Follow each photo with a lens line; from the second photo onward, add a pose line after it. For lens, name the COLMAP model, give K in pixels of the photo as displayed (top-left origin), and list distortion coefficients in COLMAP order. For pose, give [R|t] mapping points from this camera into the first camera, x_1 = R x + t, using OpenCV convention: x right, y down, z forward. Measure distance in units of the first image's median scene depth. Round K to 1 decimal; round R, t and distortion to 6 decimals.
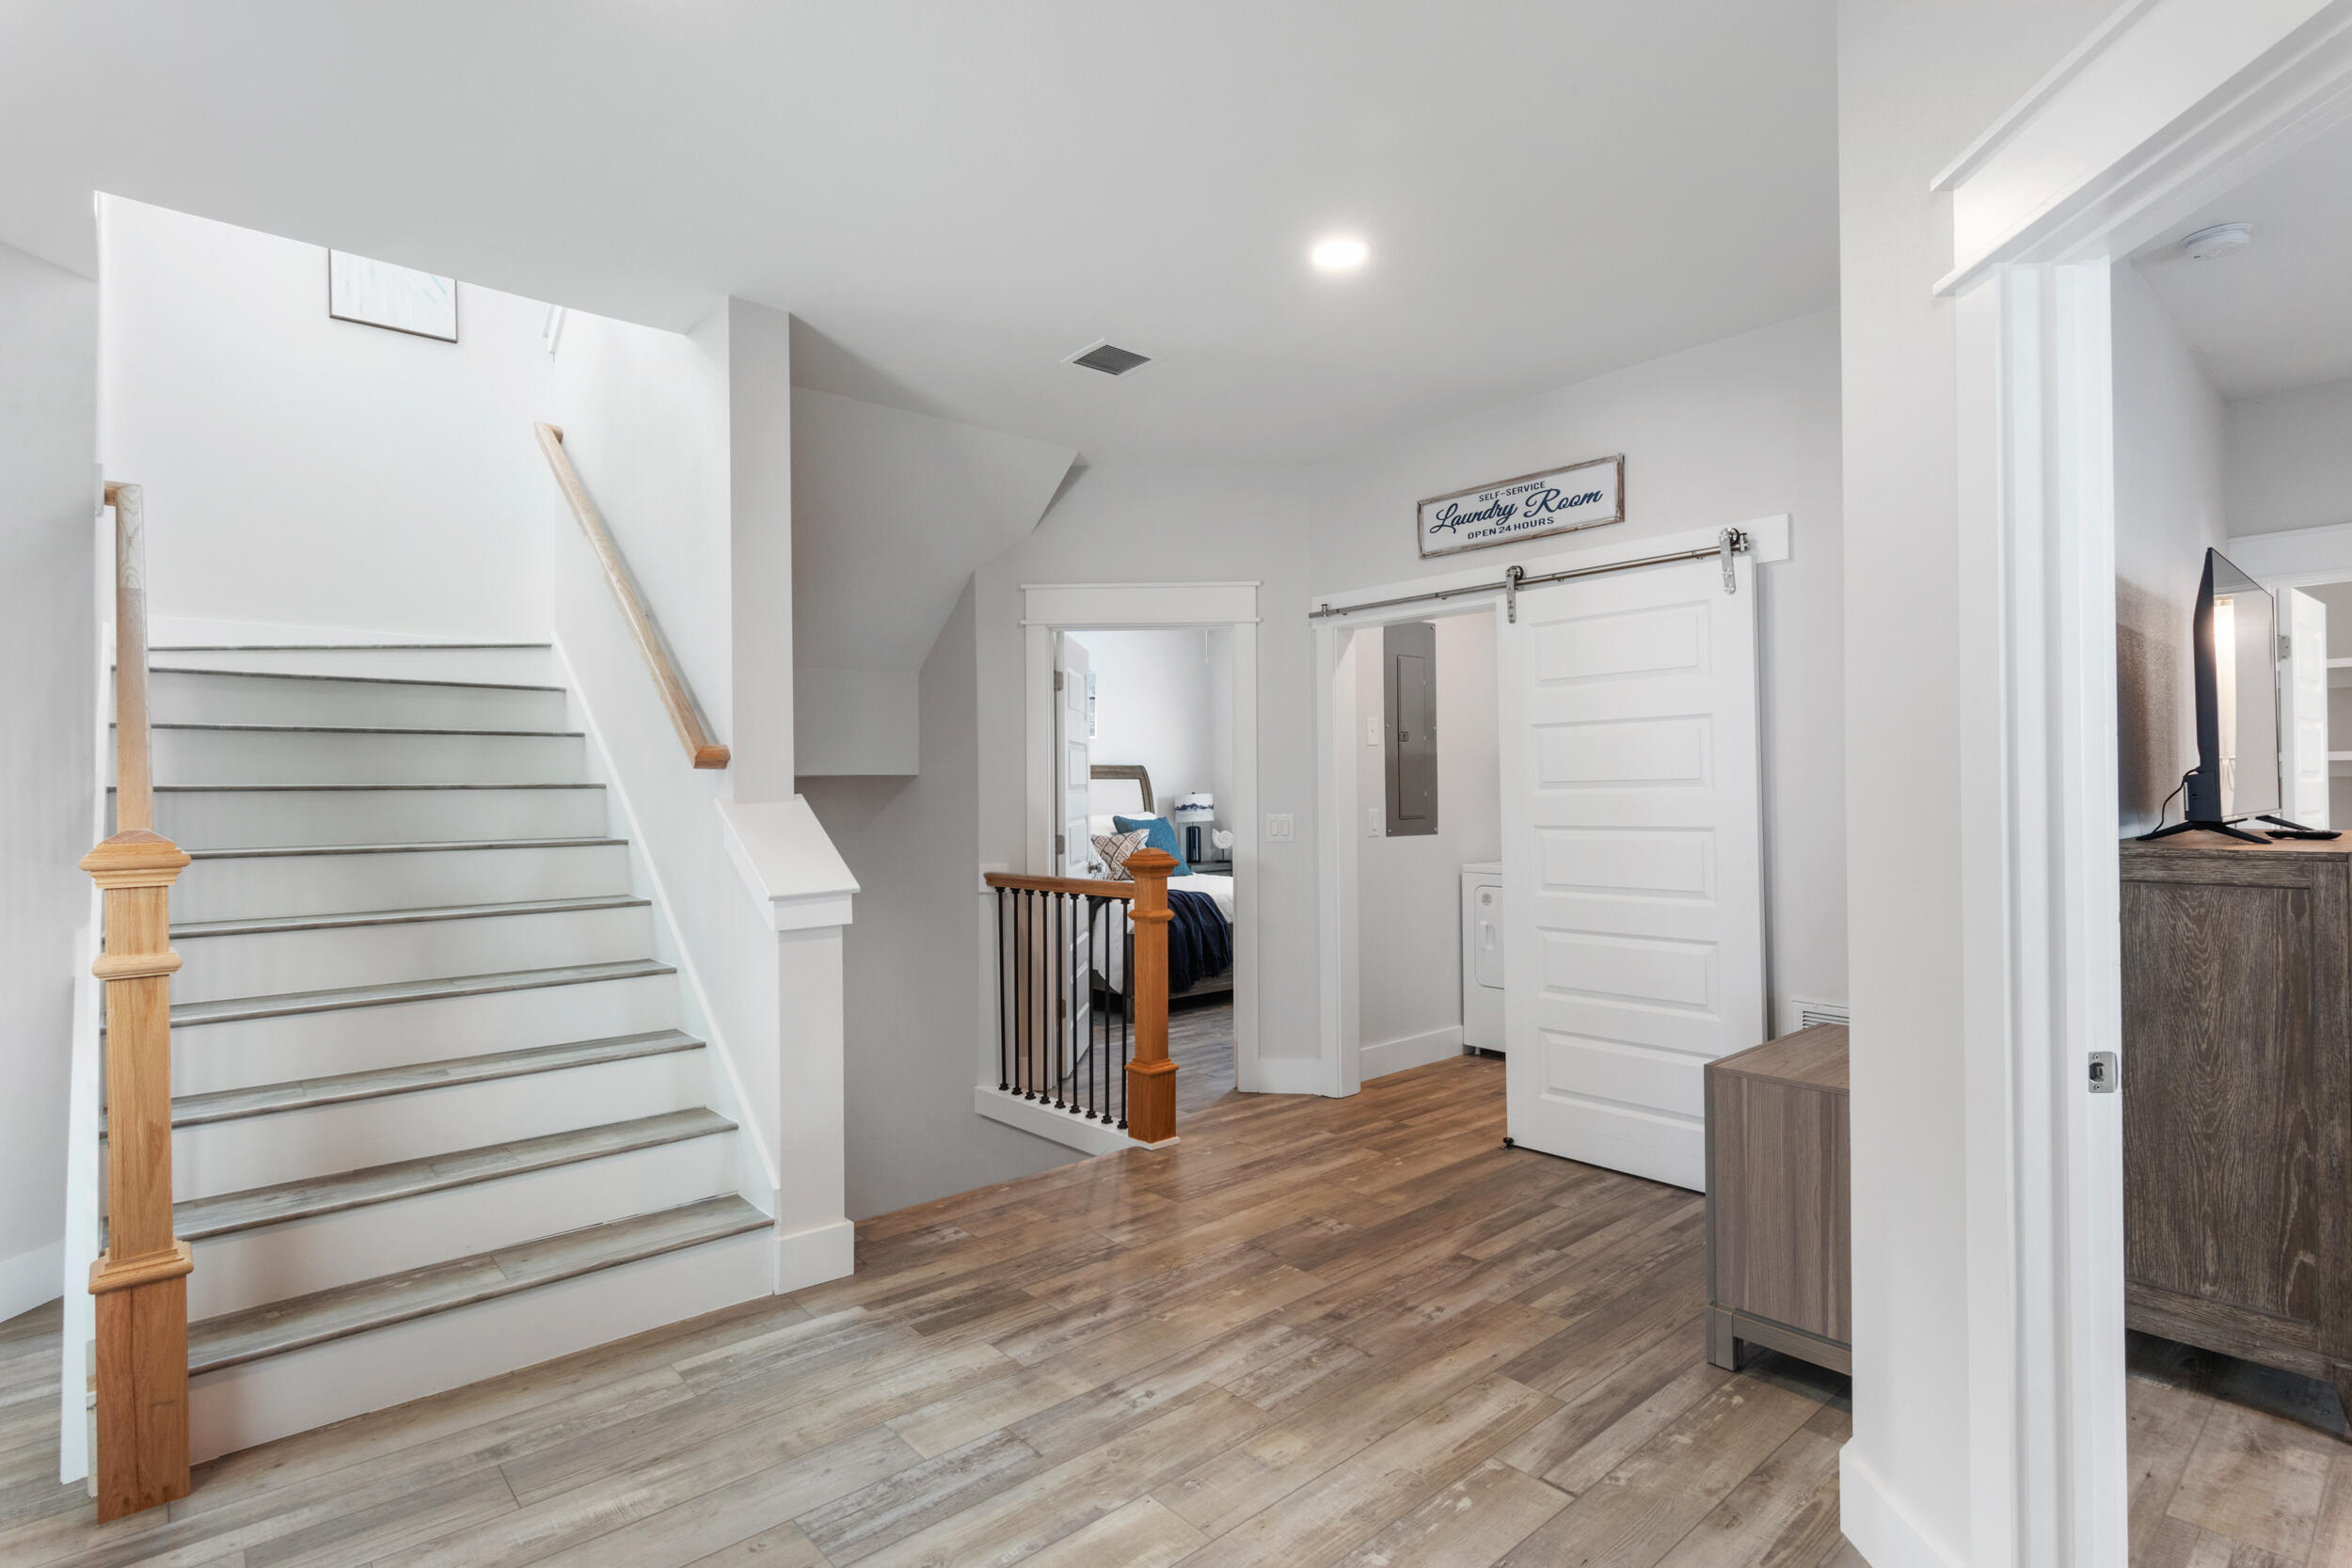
lens RADIAL K [[1187.4, 0, 1178.8], [0, 1187.4, 785.8], [0, 0, 1]] dist [-0.000827, -0.000075]
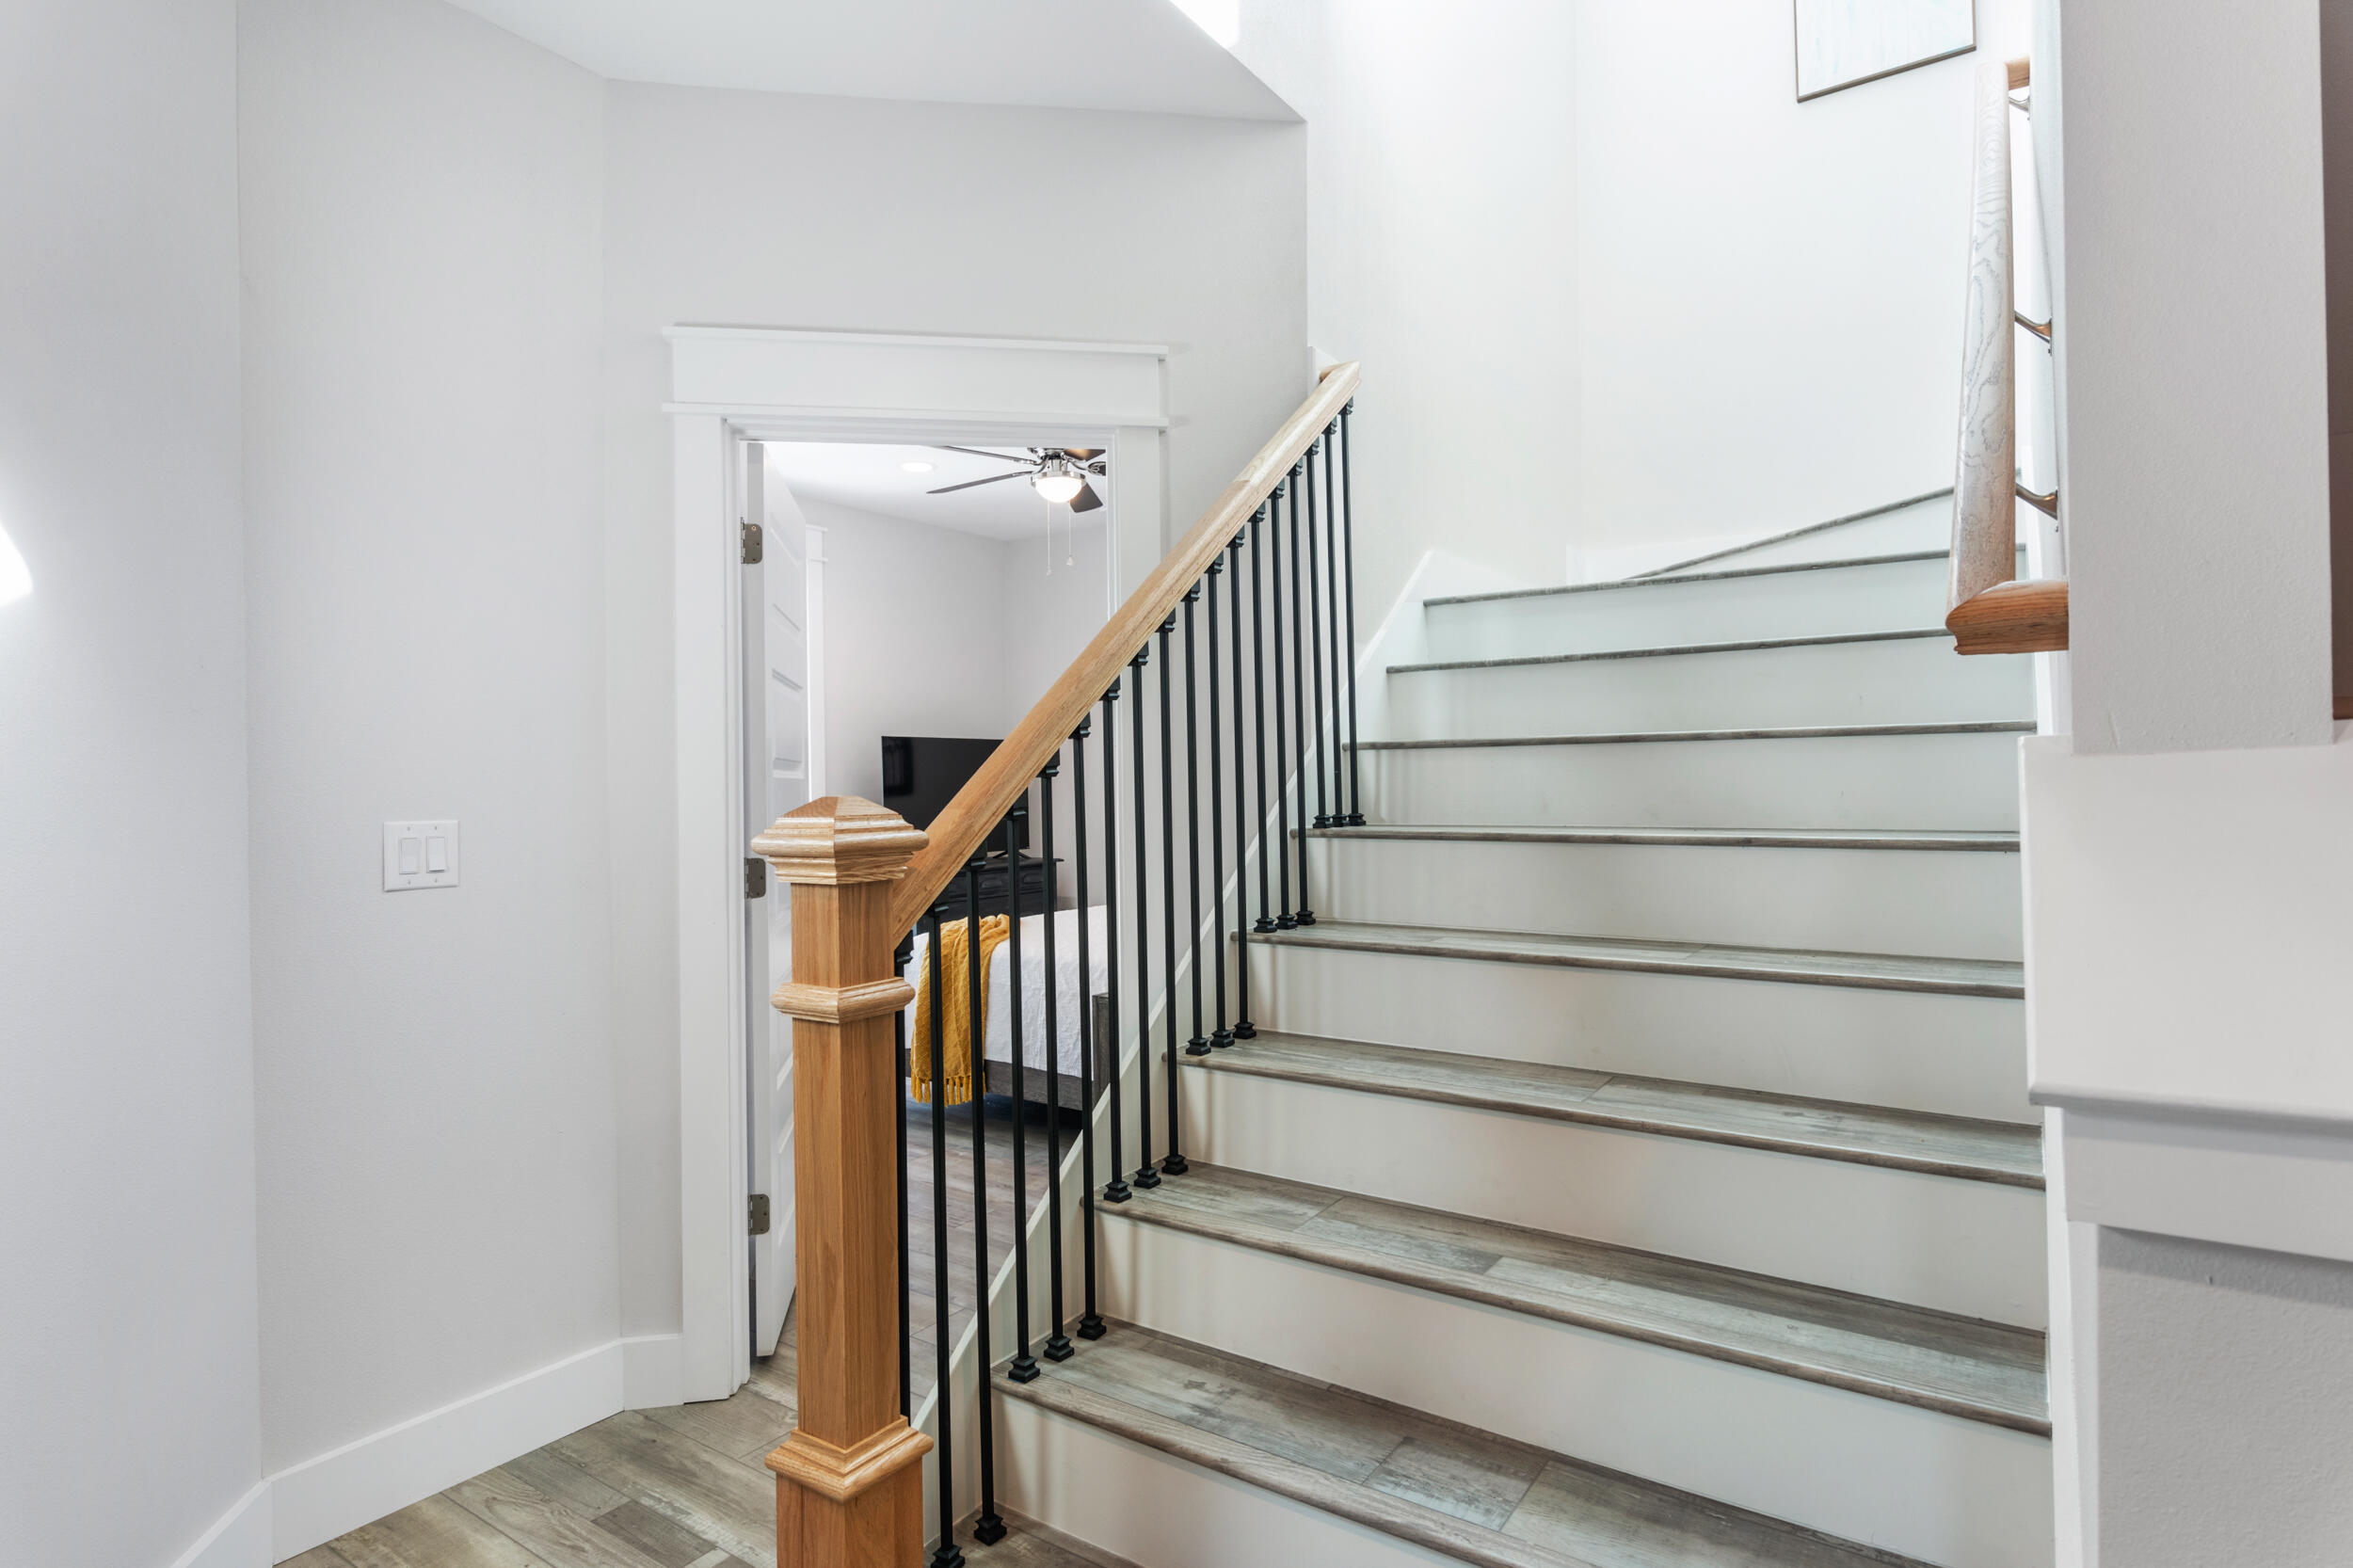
lens RADIAL K [[1231.6, 0, 1178.8], [0, 1231.6, 787.9], [0, 0, 1]] dist [-0.004672, -0.000230]
pose [[0.233327, 0.008685, -0.972360, -0.124573], [0.016461, 0.999782, 0.012880, 0.020140], [0.972259, -0.019011, 0.233133, 0.793301]]
